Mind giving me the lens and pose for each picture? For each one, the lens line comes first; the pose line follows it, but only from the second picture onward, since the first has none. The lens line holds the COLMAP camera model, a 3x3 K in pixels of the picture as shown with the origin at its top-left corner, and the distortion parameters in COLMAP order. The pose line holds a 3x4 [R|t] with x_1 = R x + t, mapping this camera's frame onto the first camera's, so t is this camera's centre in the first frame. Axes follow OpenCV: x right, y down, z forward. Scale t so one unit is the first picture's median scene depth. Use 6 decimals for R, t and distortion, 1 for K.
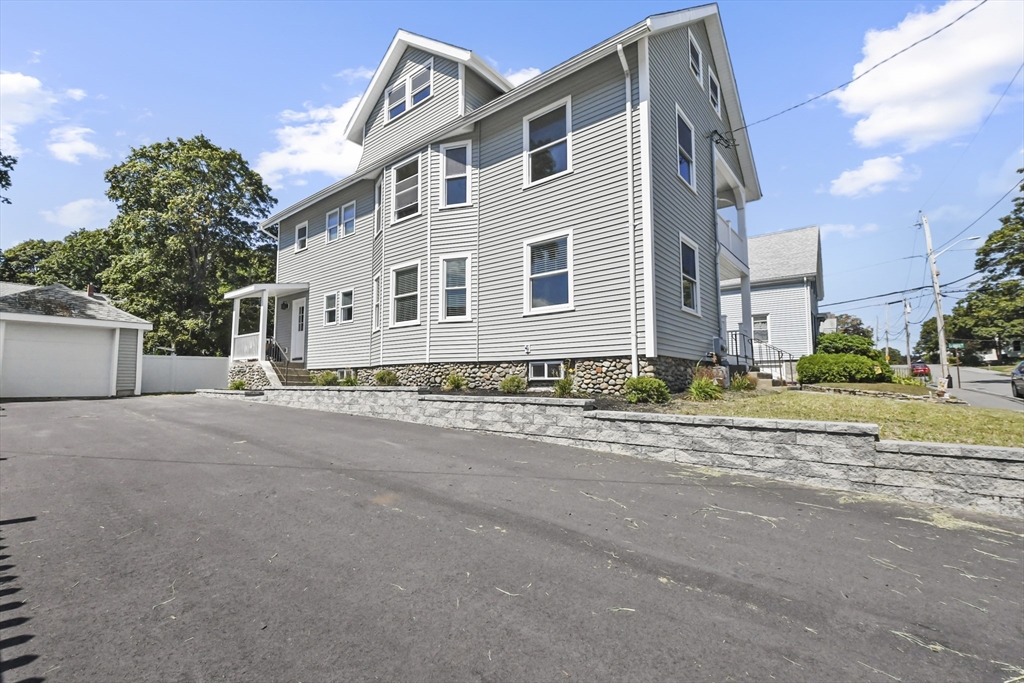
lens RADIAL K [[450.8, 0, 518.0], [0, 450.8, 345.4], [0, 0, 1]] dist [0.015705, -0.013864]
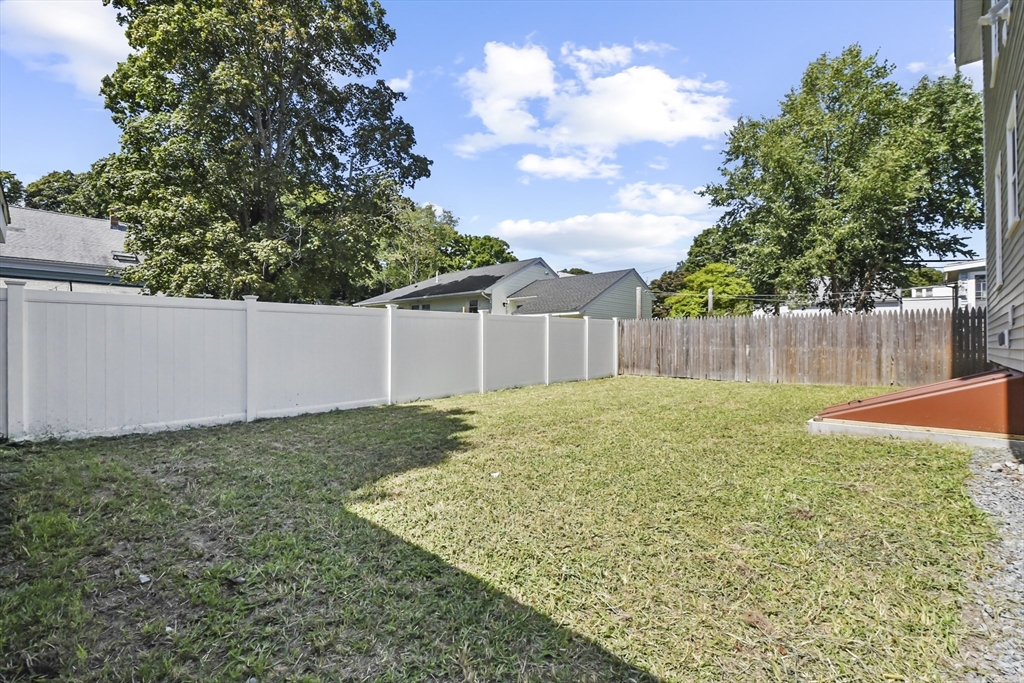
lens RADIAL K [[450.8, 0, 504.4], [0, 450.8, 340.2], [0, 0, 1]] dist [0.015705, -0.013864]
pose [[0.995179, 0.010986, -0.097457, -0.366707], [-0.003945, 0.997386, 0.072143, 0.013762], [0.097995, -0.071411, 0.992621, 0.468677]]
